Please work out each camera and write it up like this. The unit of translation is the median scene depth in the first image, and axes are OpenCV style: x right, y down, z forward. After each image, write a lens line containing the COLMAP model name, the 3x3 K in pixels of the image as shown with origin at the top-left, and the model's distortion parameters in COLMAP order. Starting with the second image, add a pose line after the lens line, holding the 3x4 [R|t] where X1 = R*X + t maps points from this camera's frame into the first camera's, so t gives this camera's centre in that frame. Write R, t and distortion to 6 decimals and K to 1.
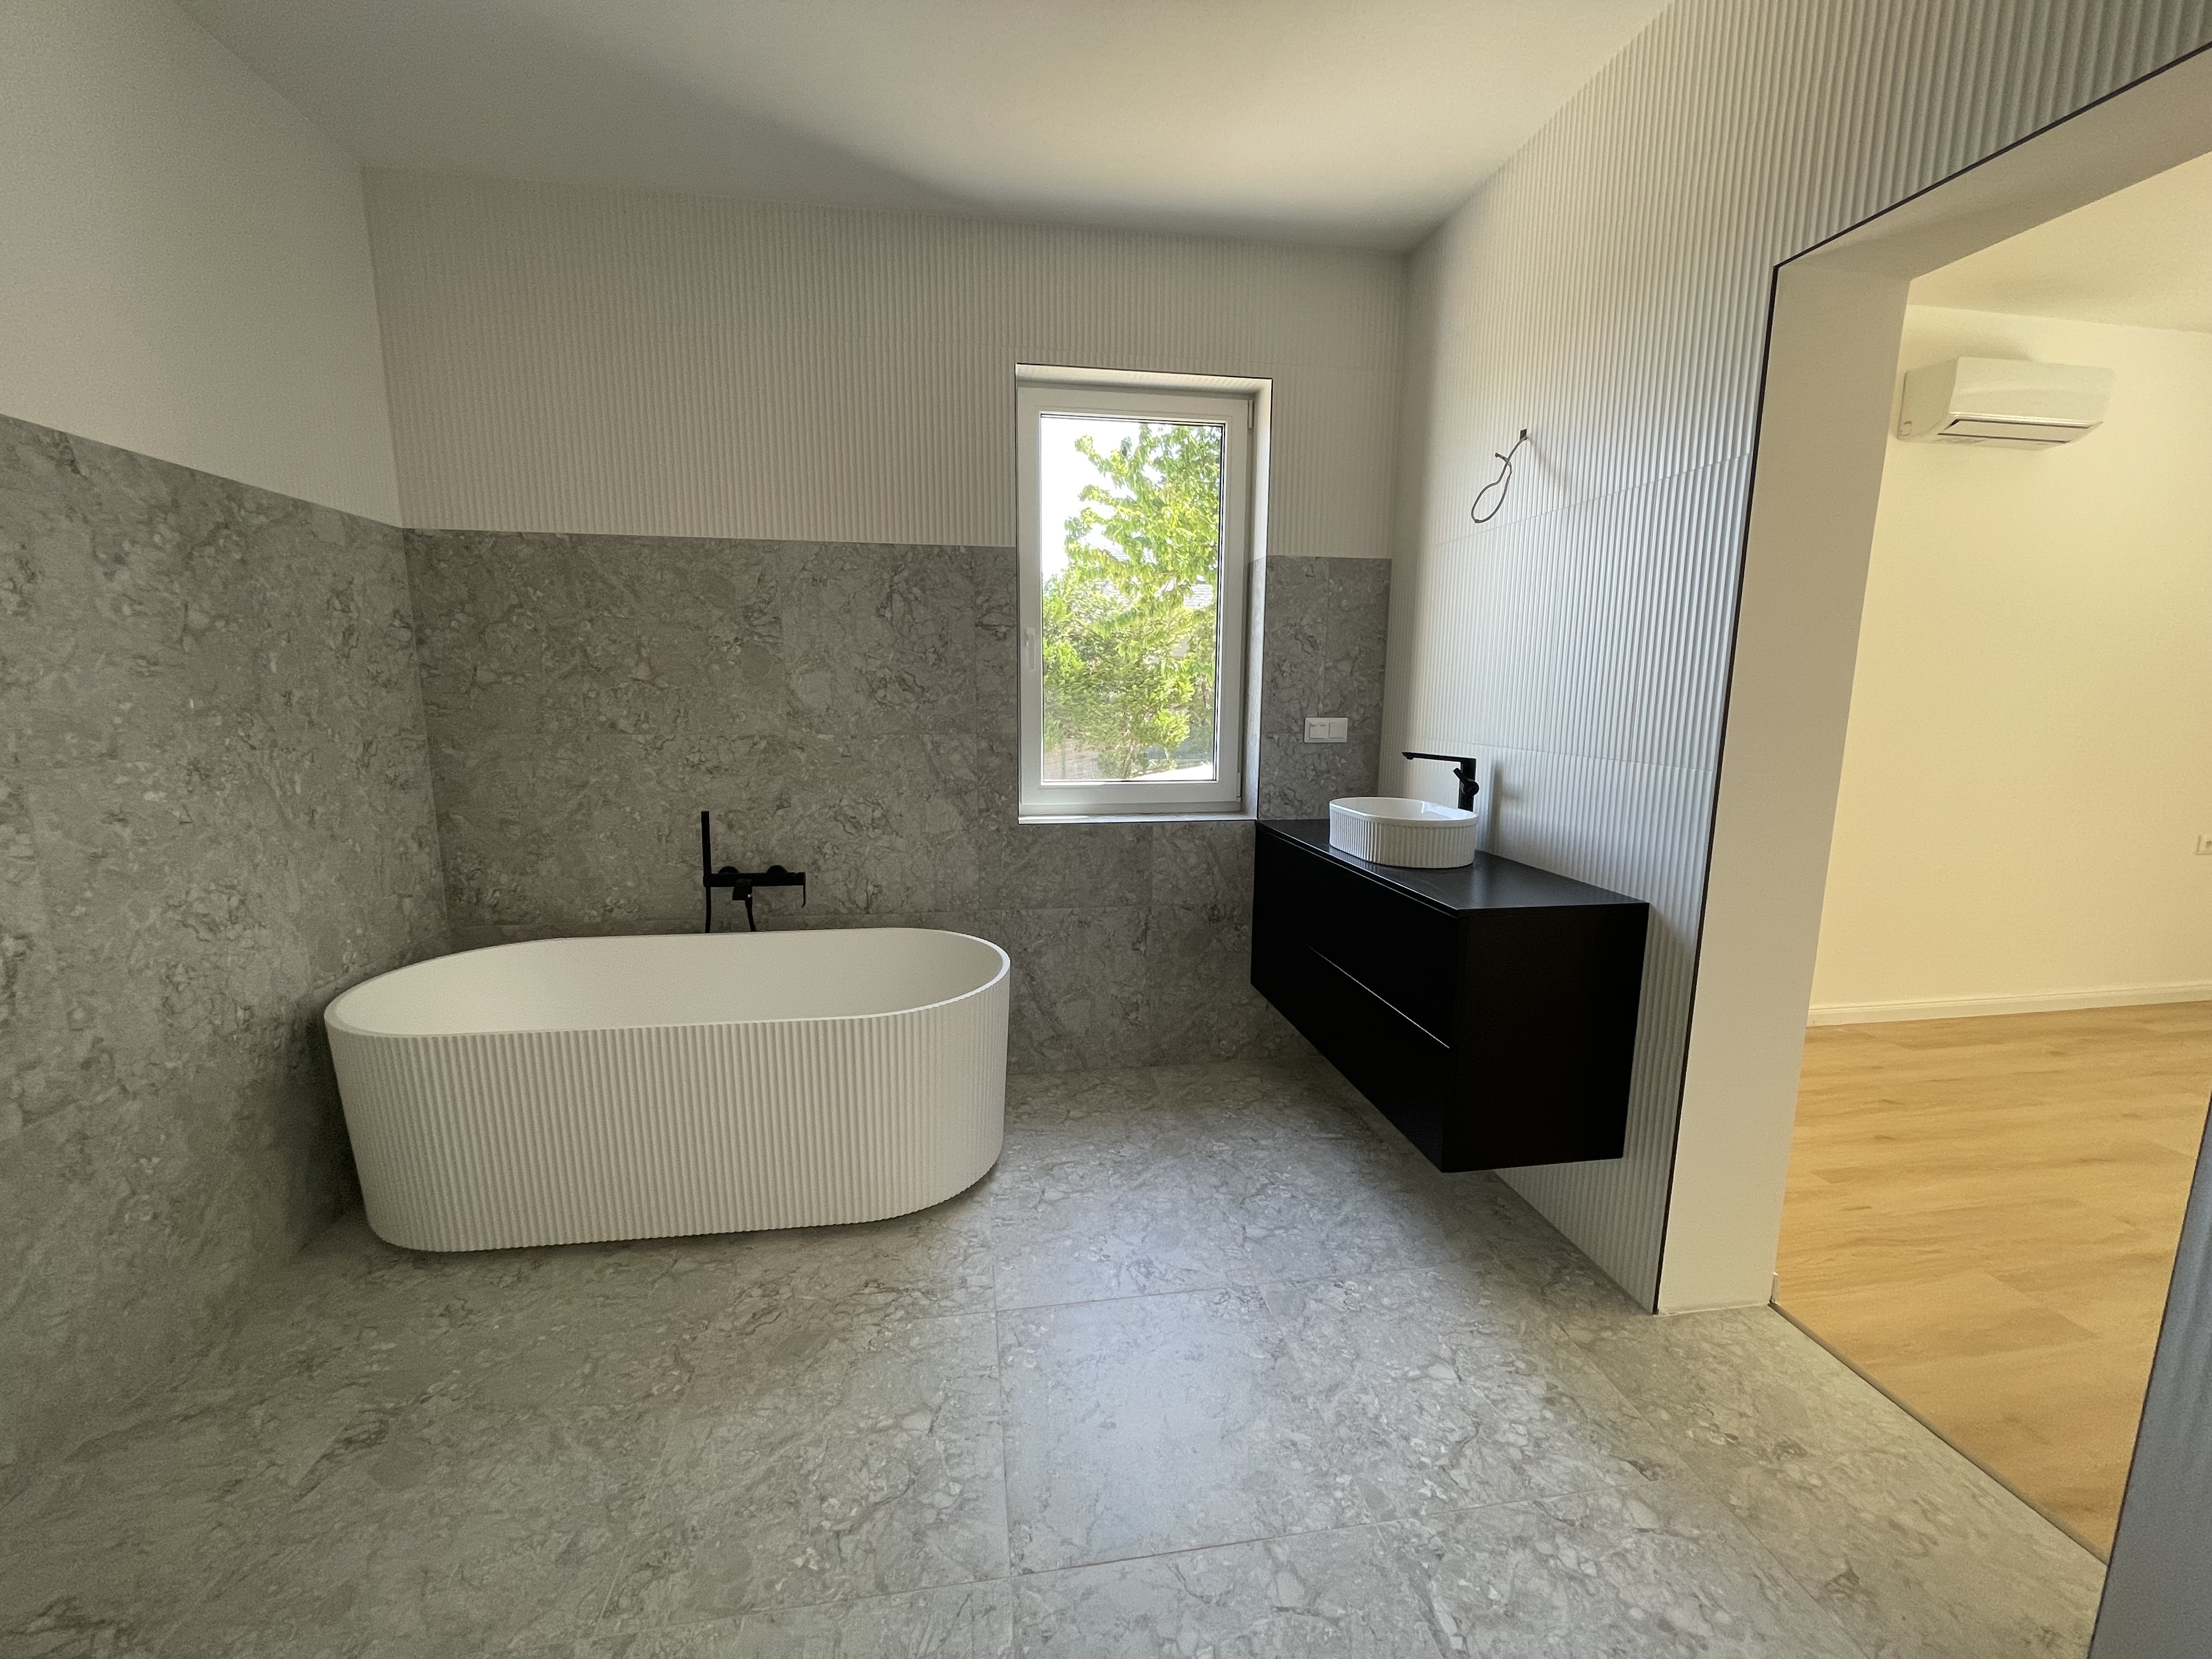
lens RADIAL K [[888.8, 0, 1102.2], [0, 888.8, 830.8], [0, 0, 1]] dist [-0.002085, -0.000108]
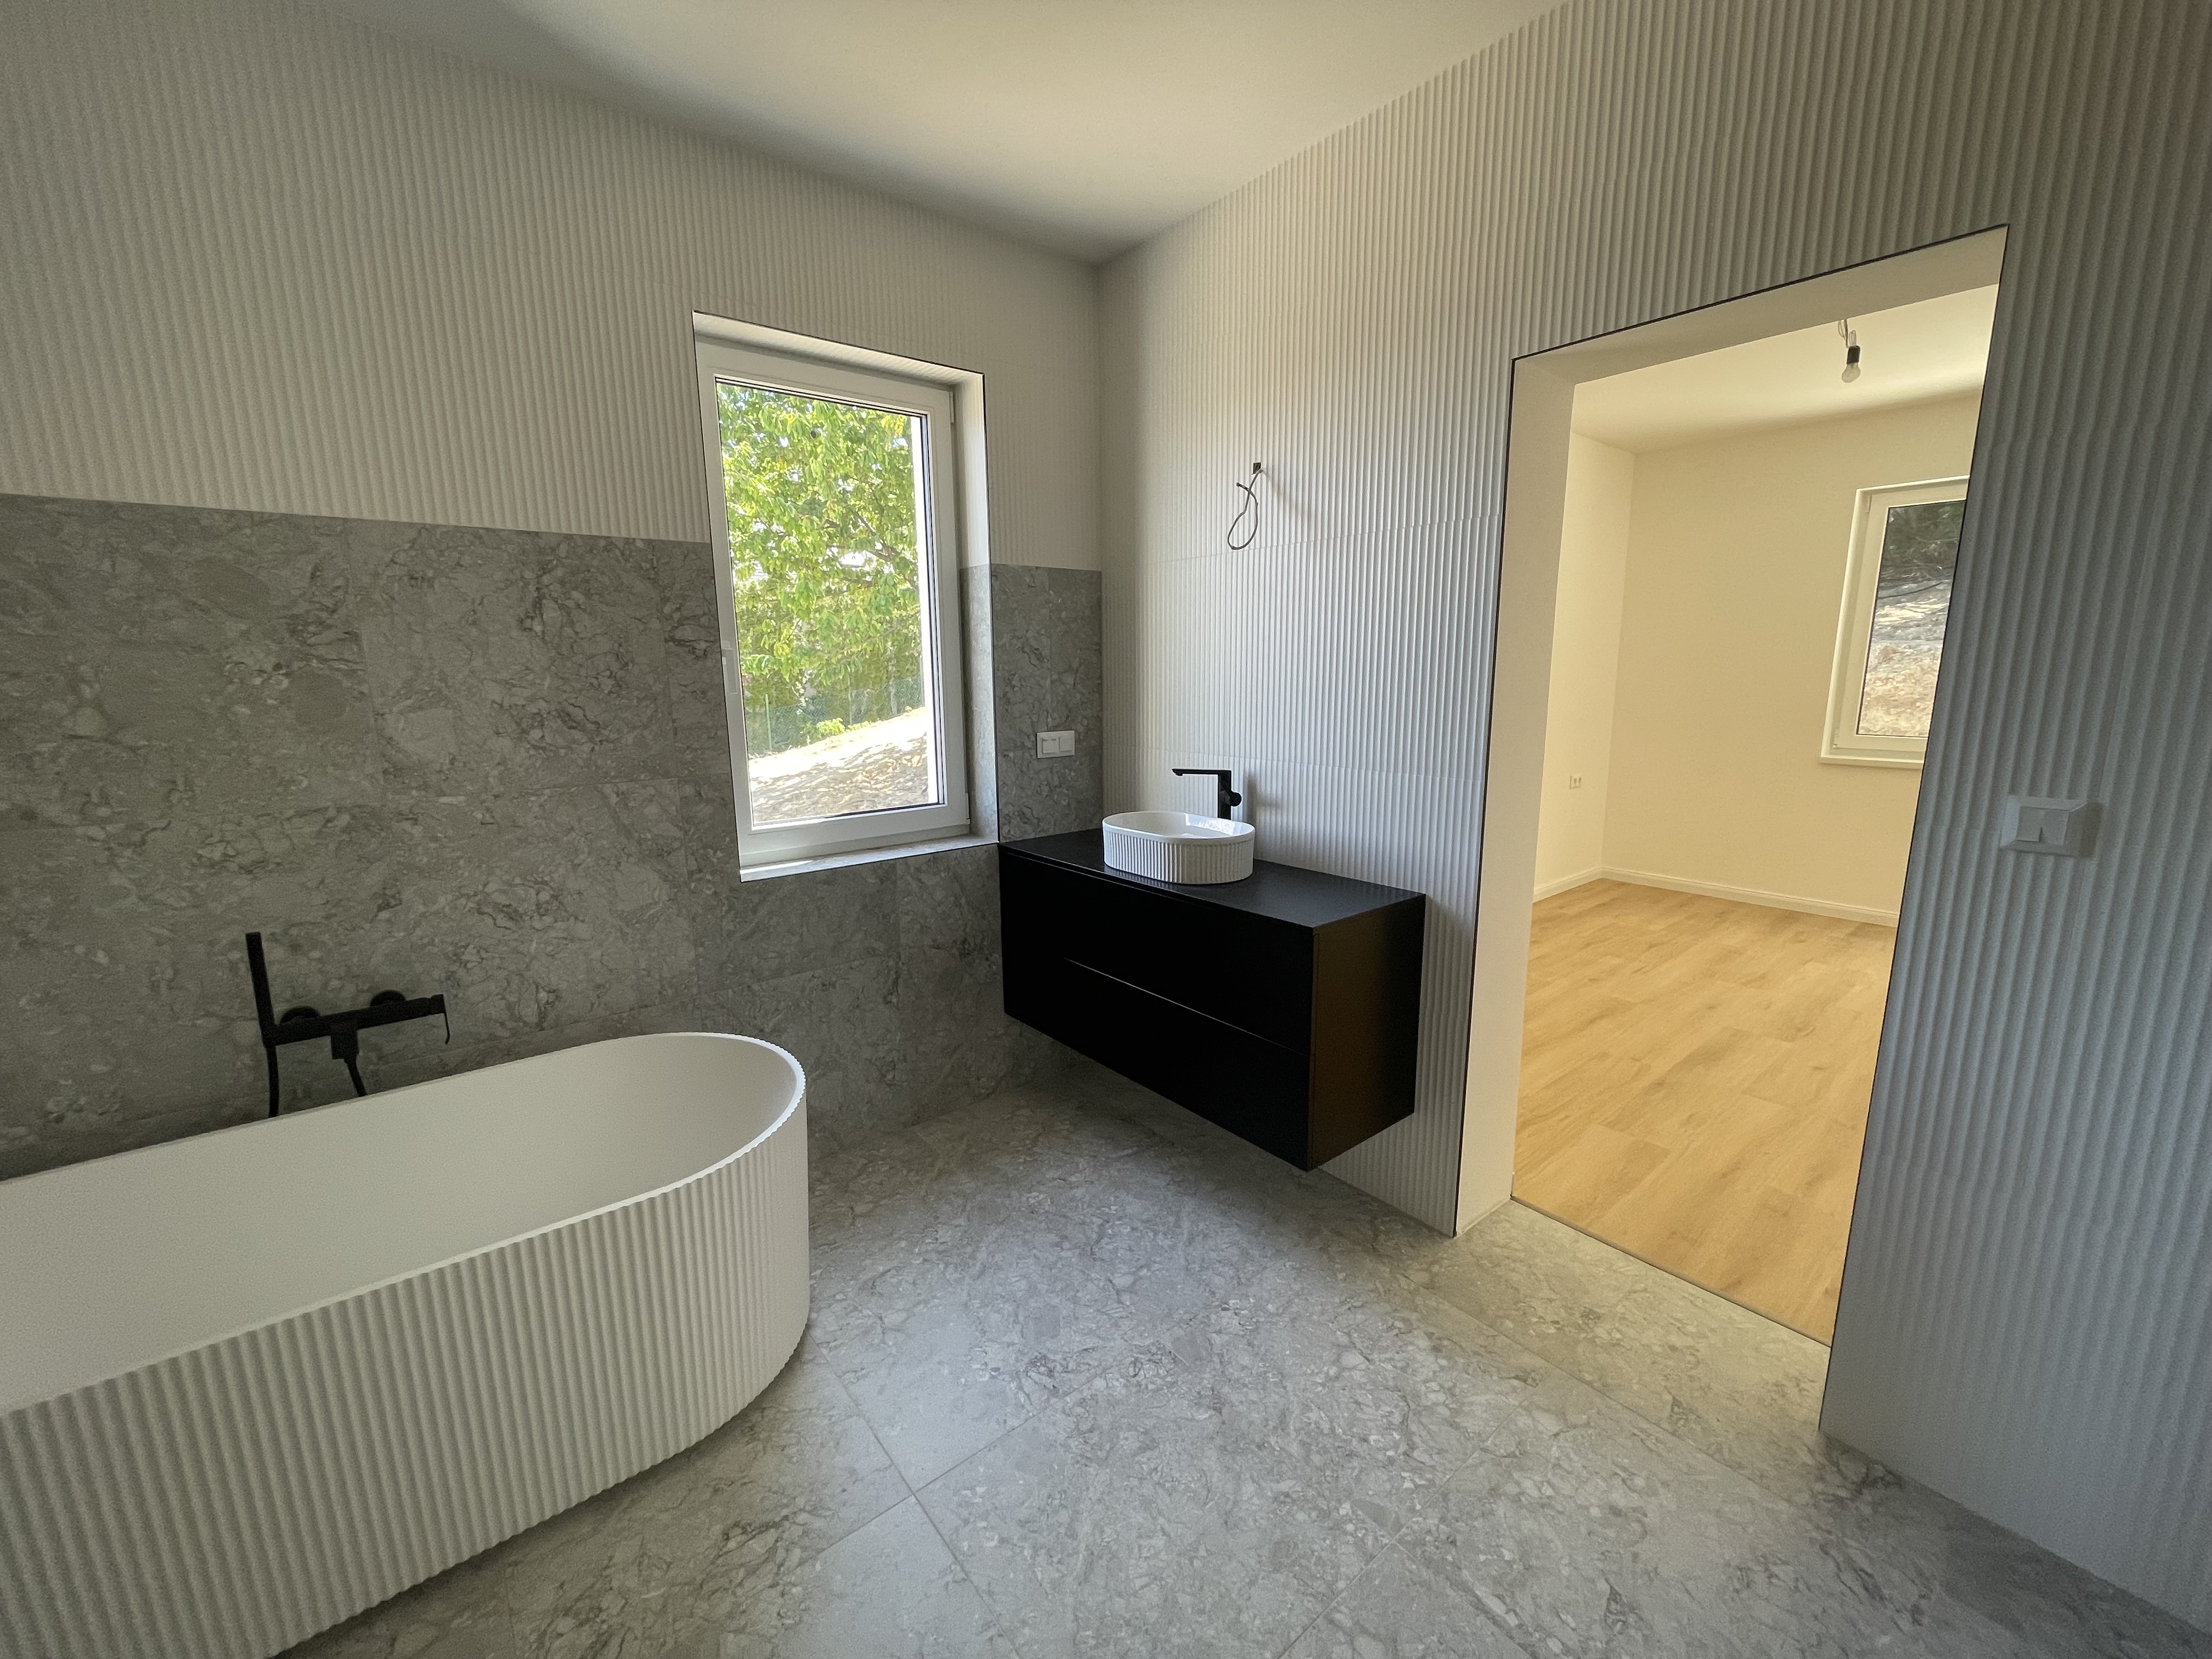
lens RADIAL K [[889.2, 0, 1098.8], [0, 889.2, 829.6], [0, 0, 1]] dist [-0.001999, -0.000063]
pose [[0.869298, -0.106394, 0.482703, -0.214013], [0.095900, 0.994307, 0.046452, -0.067536], [-0.484897, 0.005911, 0.874552, 0.133357]]
